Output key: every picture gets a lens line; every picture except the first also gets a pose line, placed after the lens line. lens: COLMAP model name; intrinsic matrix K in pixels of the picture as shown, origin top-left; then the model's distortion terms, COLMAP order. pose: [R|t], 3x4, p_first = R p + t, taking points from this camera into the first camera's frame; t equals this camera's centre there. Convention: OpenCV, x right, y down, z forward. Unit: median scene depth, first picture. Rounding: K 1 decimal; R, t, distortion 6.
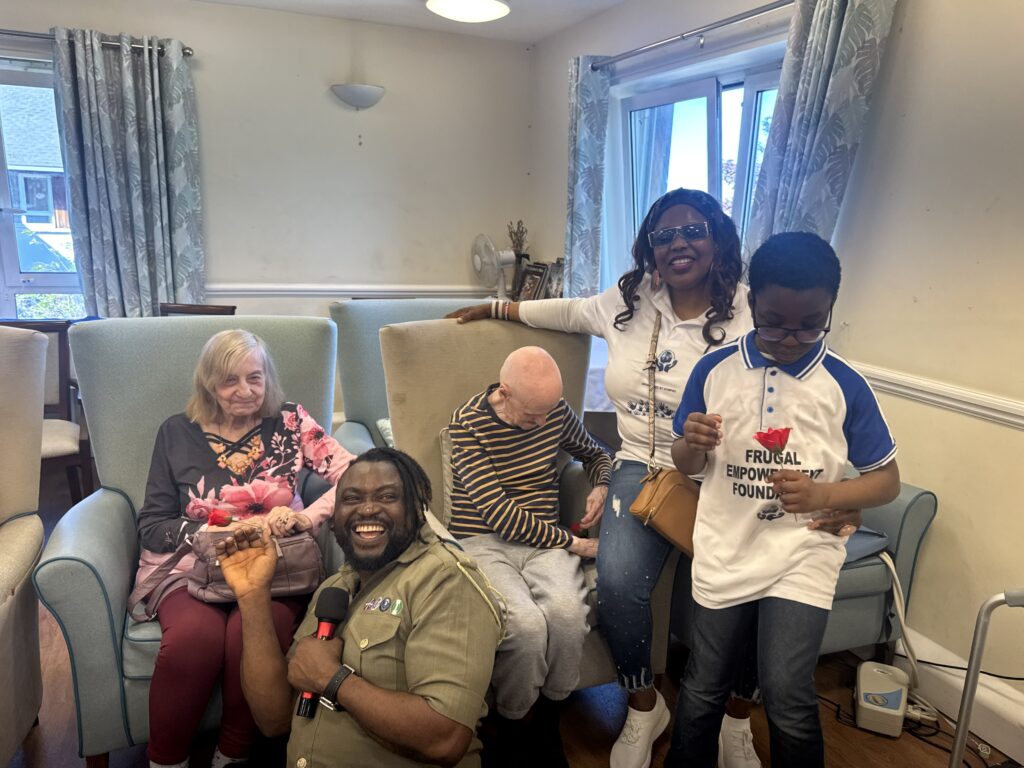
lens RADIAL K [[728.3, 0, 515.4], [0, 728.3, 395.1], [0, 0, 1]] dist [0.006657, -0.022909]
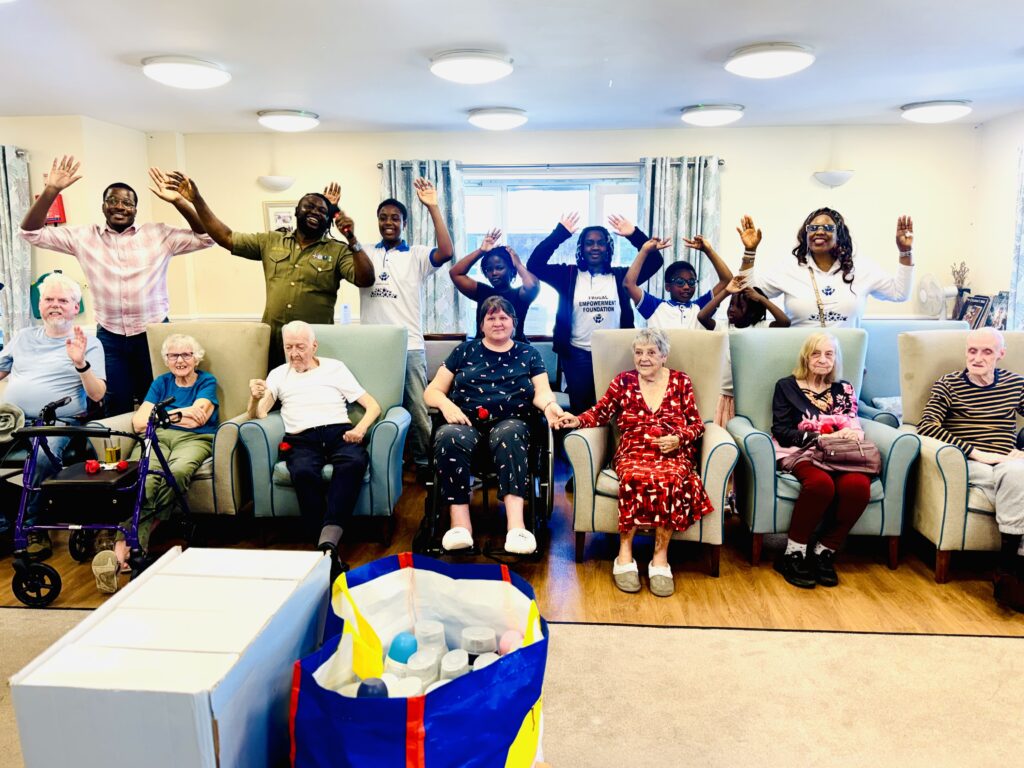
lens RADIAL K [[728.3, 0, 515.4], [0, 728.3, 395.1], [0, 0, 1]] dist [0.006657, -0.022909]
pose [[0.891047, 0.041121, -0.452045, -0.220292], [-0.064259, 0.997286, -0.035944, 0.171573], [0.449340, 0.061075, 0.891271, -0.932401]]
